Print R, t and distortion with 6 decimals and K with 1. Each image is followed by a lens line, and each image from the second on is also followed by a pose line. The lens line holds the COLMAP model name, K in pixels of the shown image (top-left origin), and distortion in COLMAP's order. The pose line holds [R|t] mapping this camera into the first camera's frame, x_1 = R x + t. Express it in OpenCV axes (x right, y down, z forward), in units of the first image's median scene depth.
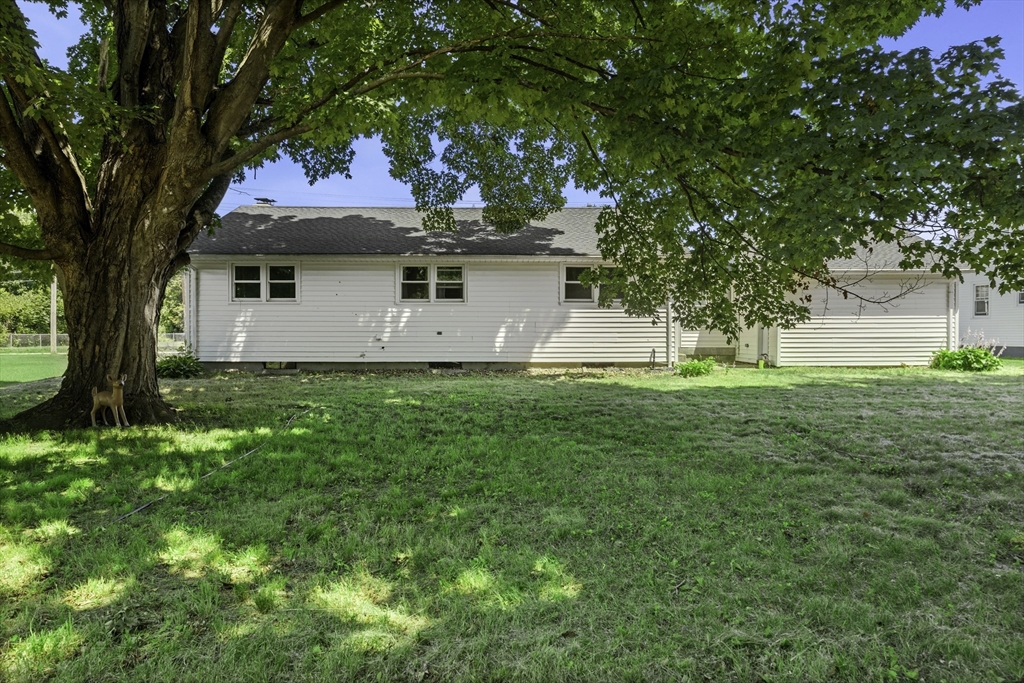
lens RADIAL K [[722.7, 0, 512.0], [0, 722.7, 341.5], [0, 0, 1]] dist [0.001279, 0.000179]
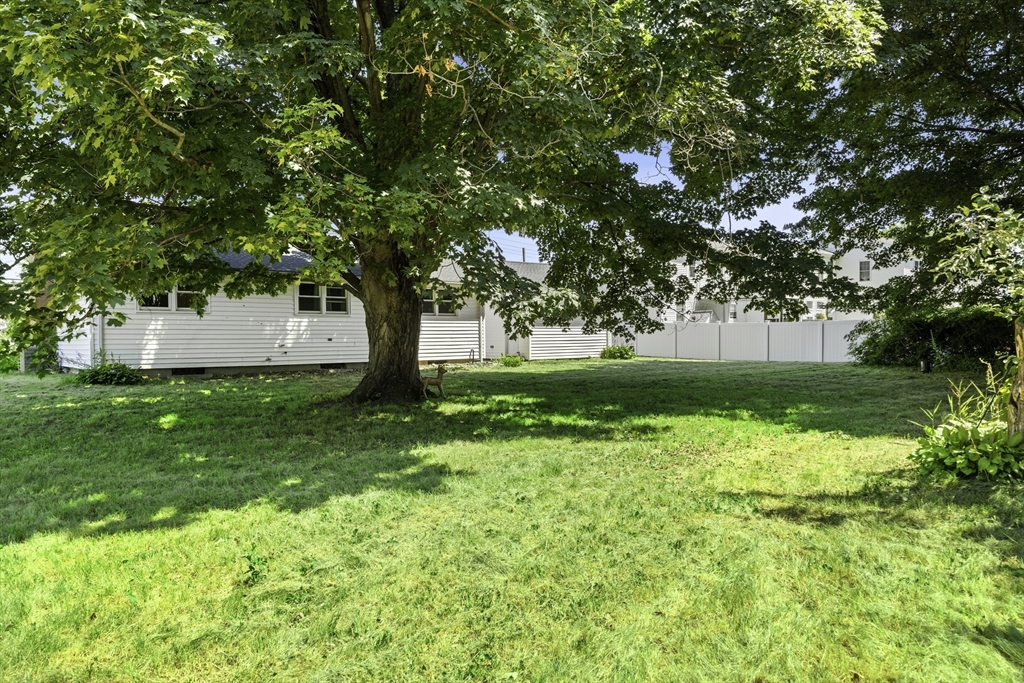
lens RADIAL K [[722.7, 0, 512.0], [0, 722.7, 341.5], [0, 0, 1]] dist [0.001279, 0.000179]
pose [[0.725982, -0.007768, 0.687670, -0.712947], [0.017643, 0.999817, -0.007332, 0.005751], [-0.687487, 0.017455, 0.725987, -0.093771]]
